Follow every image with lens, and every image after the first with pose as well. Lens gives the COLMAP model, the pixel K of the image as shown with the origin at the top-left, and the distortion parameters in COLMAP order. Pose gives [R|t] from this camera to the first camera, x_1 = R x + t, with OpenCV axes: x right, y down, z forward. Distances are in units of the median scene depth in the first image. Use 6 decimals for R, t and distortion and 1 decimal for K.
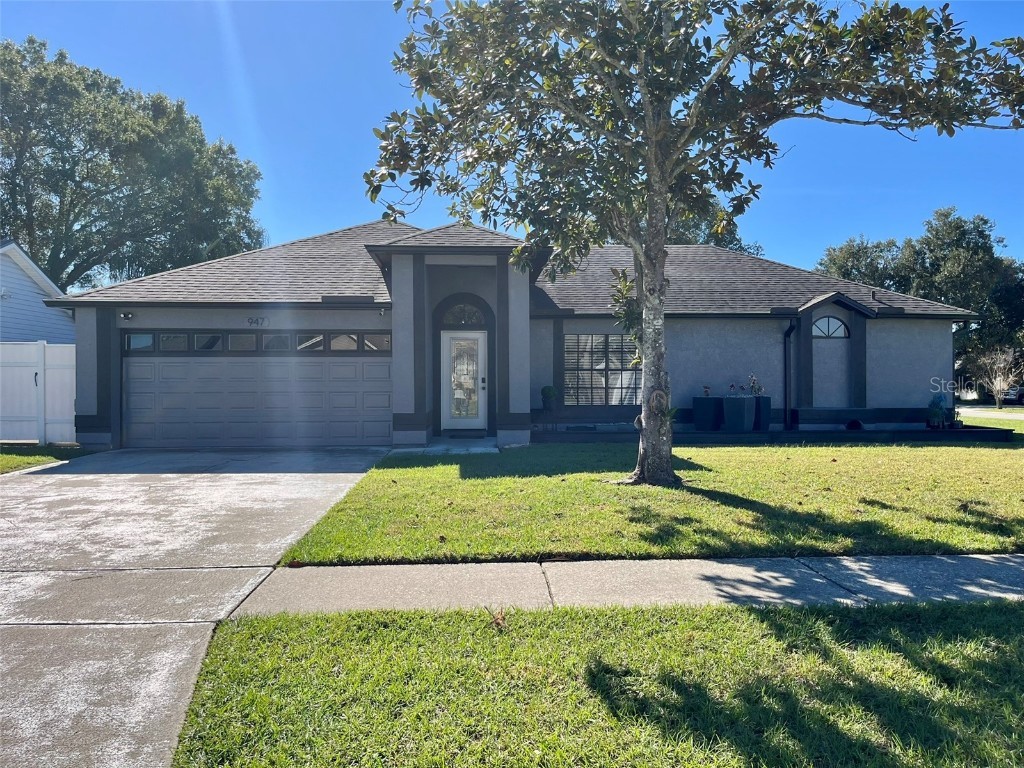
lens RADIAL K [[767.9, 0, 512.0], [0, 767.9, 384.0], [0, 0, 1]] dist [0.003361, 0.001072]
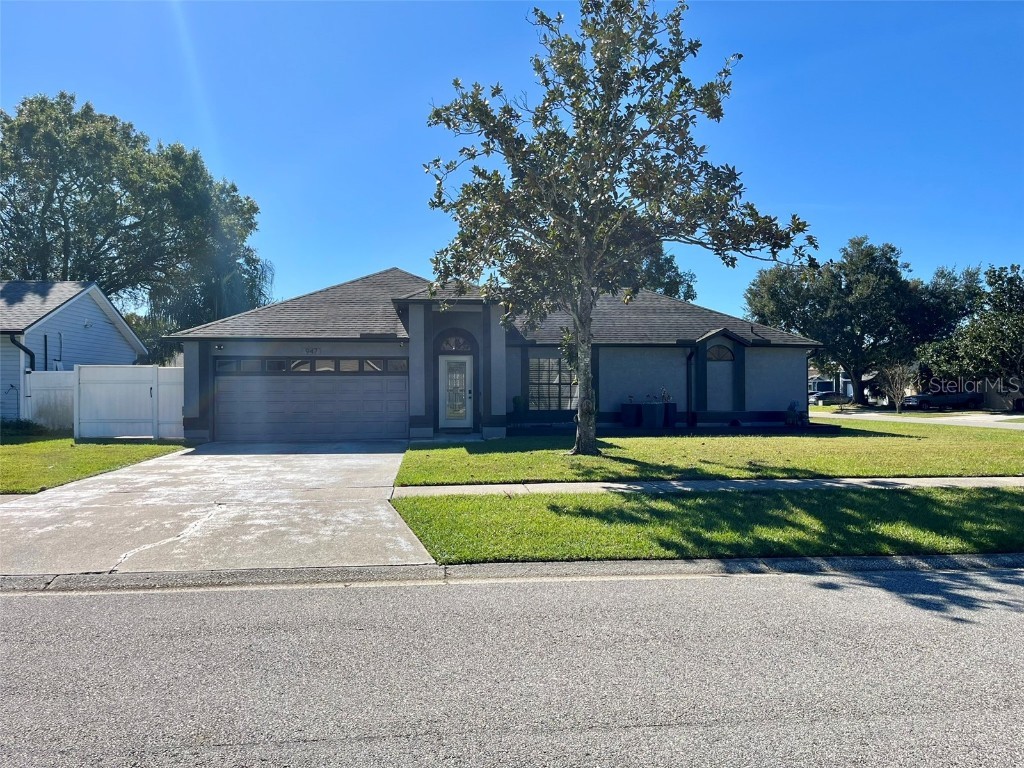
lens RADIAL K [[767.9, 0, 512.0], [0, 767.9, 384.0], [0, 0, 1]] dist [0.003361, 0.001072]
pose [[0.998561, -0.002110, 0.053595, -0.037934], [0.002646, 0.999947, -0.009929, -0.005269], [-0.053571, 0.010057, 0.998513, -0.388800]]
